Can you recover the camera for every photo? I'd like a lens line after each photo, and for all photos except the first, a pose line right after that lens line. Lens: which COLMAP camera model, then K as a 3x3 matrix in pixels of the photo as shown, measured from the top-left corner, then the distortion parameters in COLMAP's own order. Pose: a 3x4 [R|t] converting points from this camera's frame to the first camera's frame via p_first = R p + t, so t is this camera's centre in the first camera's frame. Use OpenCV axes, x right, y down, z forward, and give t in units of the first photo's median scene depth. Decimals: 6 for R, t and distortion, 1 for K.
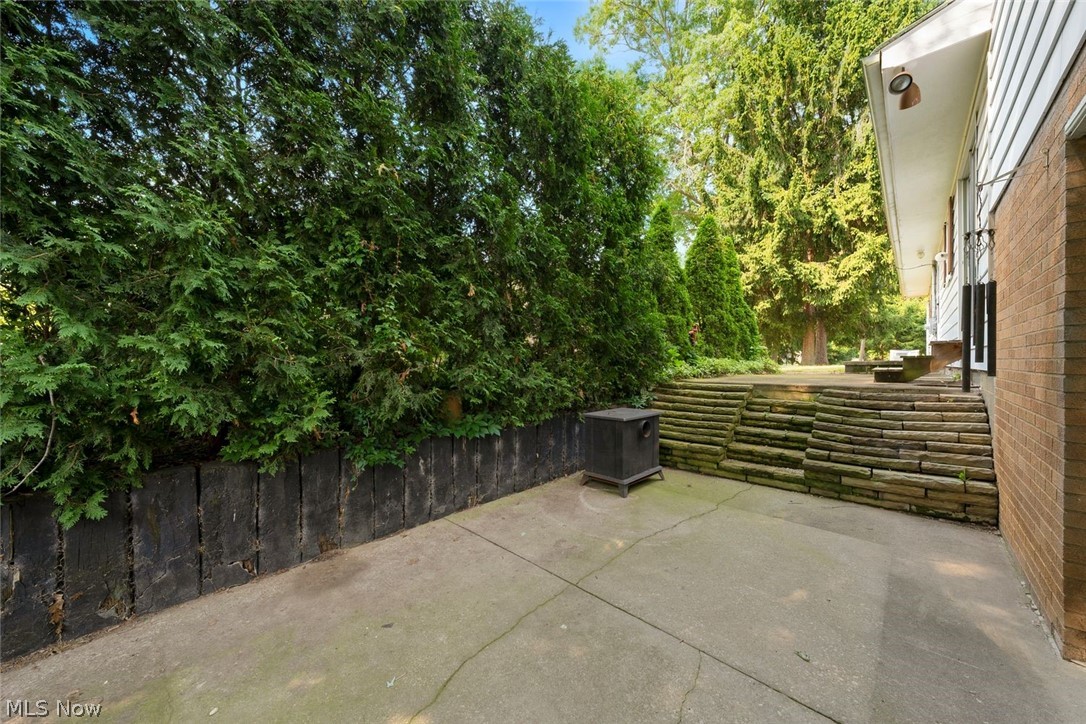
lens RADIAL K [[393.1, 0, 543.1], [0, 393.1, 367.5], [0, 0, 1]] dist [0.000610, 0.000023]
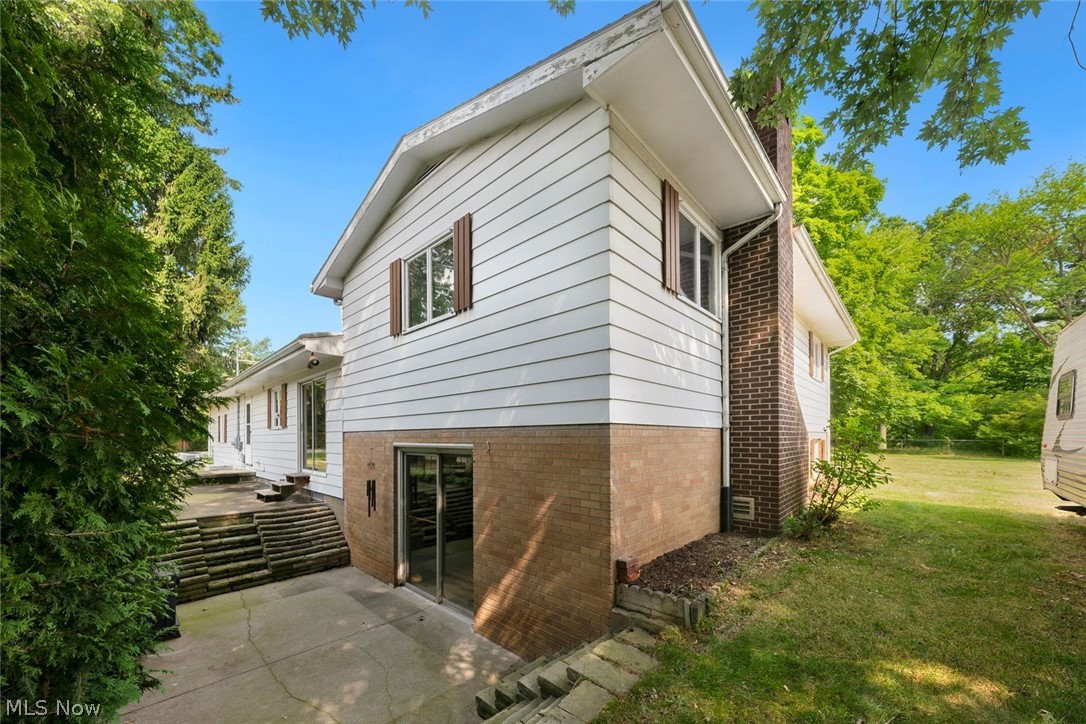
lens RADIAL K [[393.1, 0, 543.1], [0, 393.1, 367.5], [0, 0, 1]] dist [0.000610, 0.000023]
pose [[-0.009302, 0.190788, 0.981587, -1.180859], [0.023058, 0.981410, -0.190535, -0.241373], [-0.999691, 0.020862, -0.013528, -0.176873]]
